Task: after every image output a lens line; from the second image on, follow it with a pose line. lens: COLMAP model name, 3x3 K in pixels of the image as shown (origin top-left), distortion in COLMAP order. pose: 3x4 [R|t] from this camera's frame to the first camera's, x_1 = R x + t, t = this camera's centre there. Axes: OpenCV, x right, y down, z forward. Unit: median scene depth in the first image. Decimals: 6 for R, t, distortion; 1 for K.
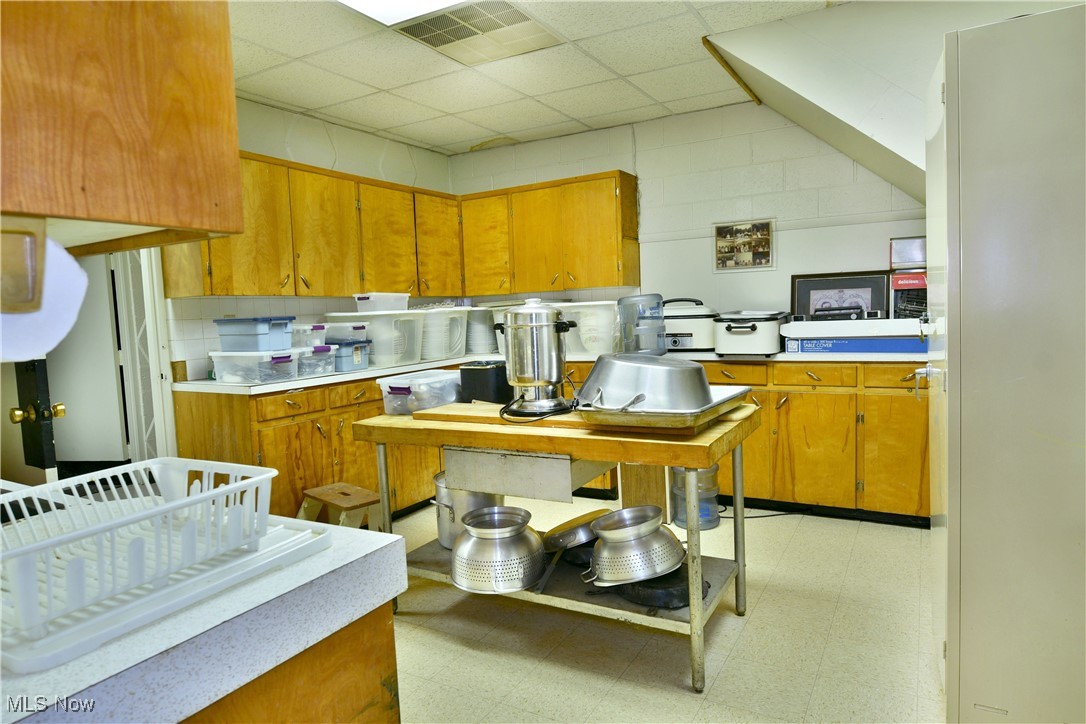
lens RADIAL K [[667.2, 0, 545.8], [0, 667.2, 357.1], [0, 0, 1]] dist [-0.017958, -0.002748]
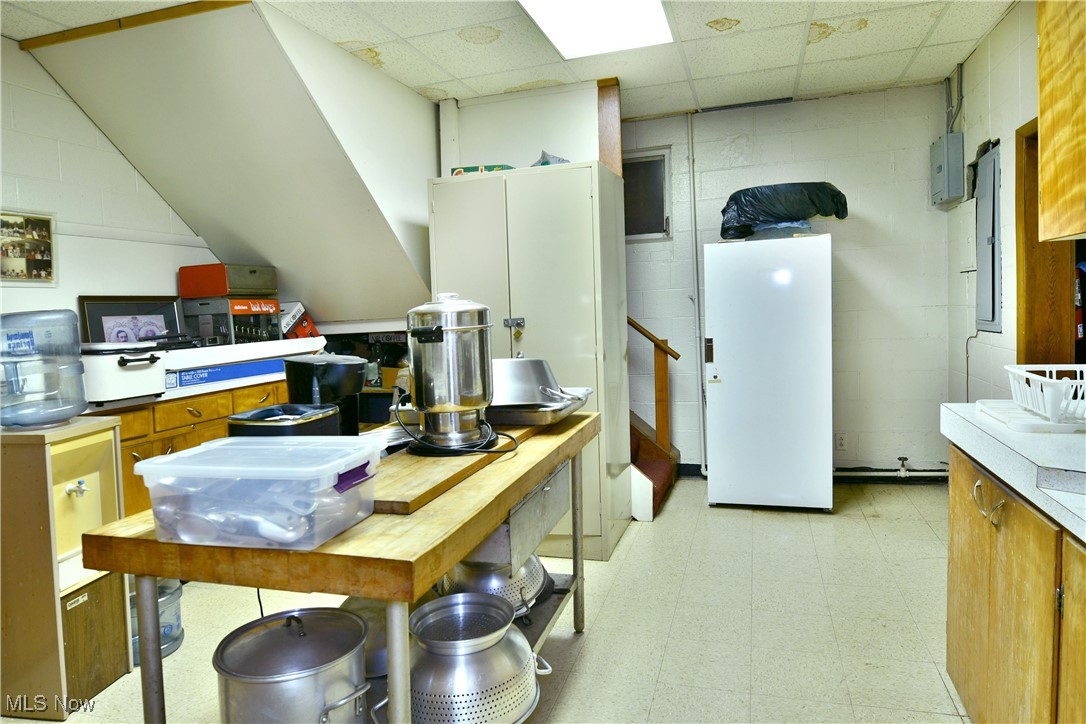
lens RADIAL K [[667.2, 0, 544.8], [0, 667.2, 363.4], [0, 0, 1]] dist [-0.017958, -0.002748]
pose [[-0.215785, -0.030952, 0.975950, -0.477768], [0.128061, 0.989967, 0.059712, -0.024928], [-0.968007, 0.137866, -0.209656, 0.662602]]
